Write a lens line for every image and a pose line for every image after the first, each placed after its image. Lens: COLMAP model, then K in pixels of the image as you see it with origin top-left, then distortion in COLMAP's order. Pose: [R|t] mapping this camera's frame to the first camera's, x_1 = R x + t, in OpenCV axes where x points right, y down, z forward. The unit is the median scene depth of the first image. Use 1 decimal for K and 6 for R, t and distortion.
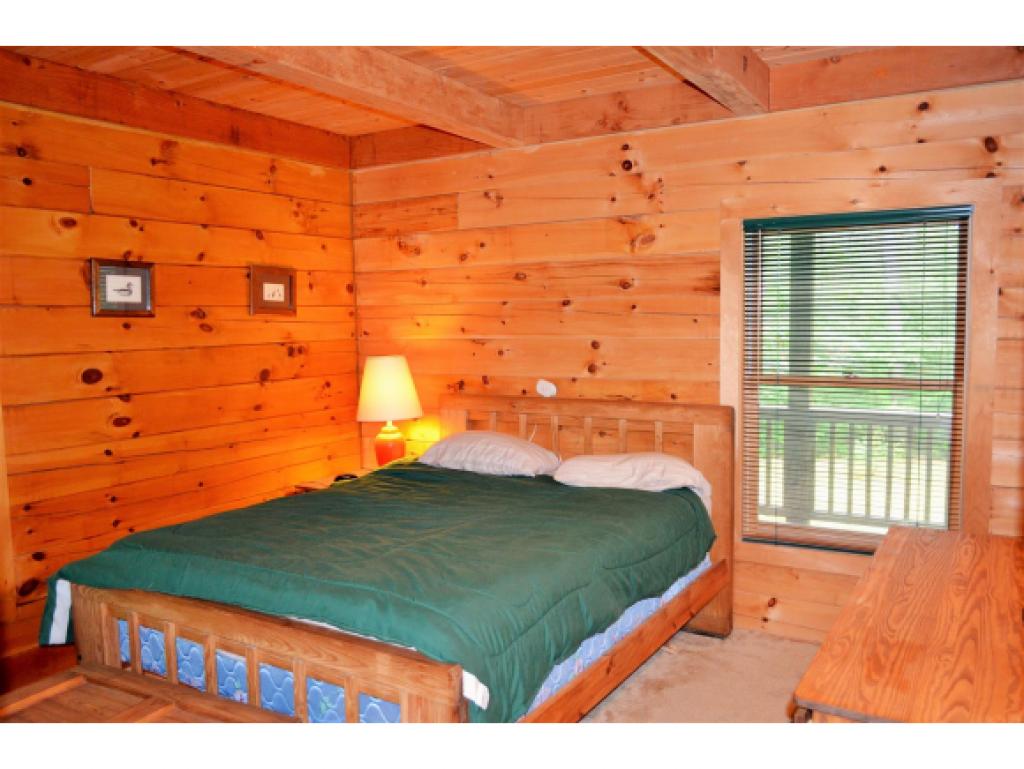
lens RADIAL K [[891.8, 0, 510.9], [0, 891.8, 383.0], [0, 0, 1]] dist [-0.003479, -0.000264]
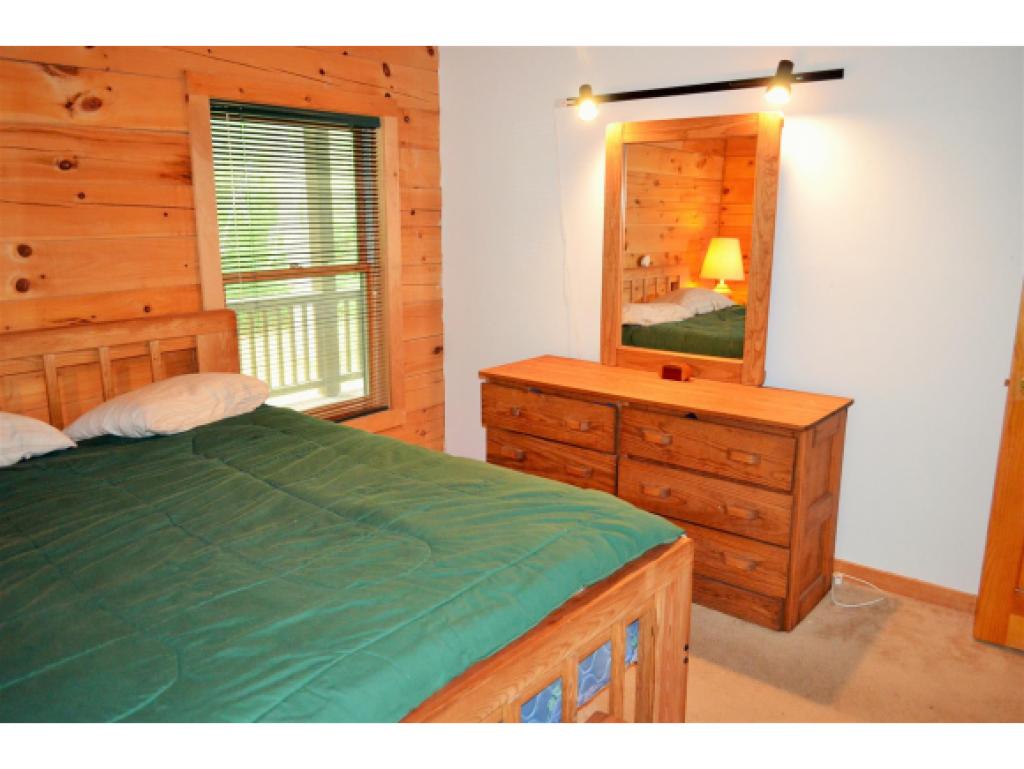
lens RADIAL K [[780.9, 0, 510.5], [0, 780.9, 385.6], [0, 0, 1]] dist [-0.000048, 0.003493]
pose [[0.168967, -0.207282, 0.963579, -0.477852], [0.083029, 0.977154, 0.195643, -0.029317], [-0.982118, 0.046948, 0.182317, 0.554532]]
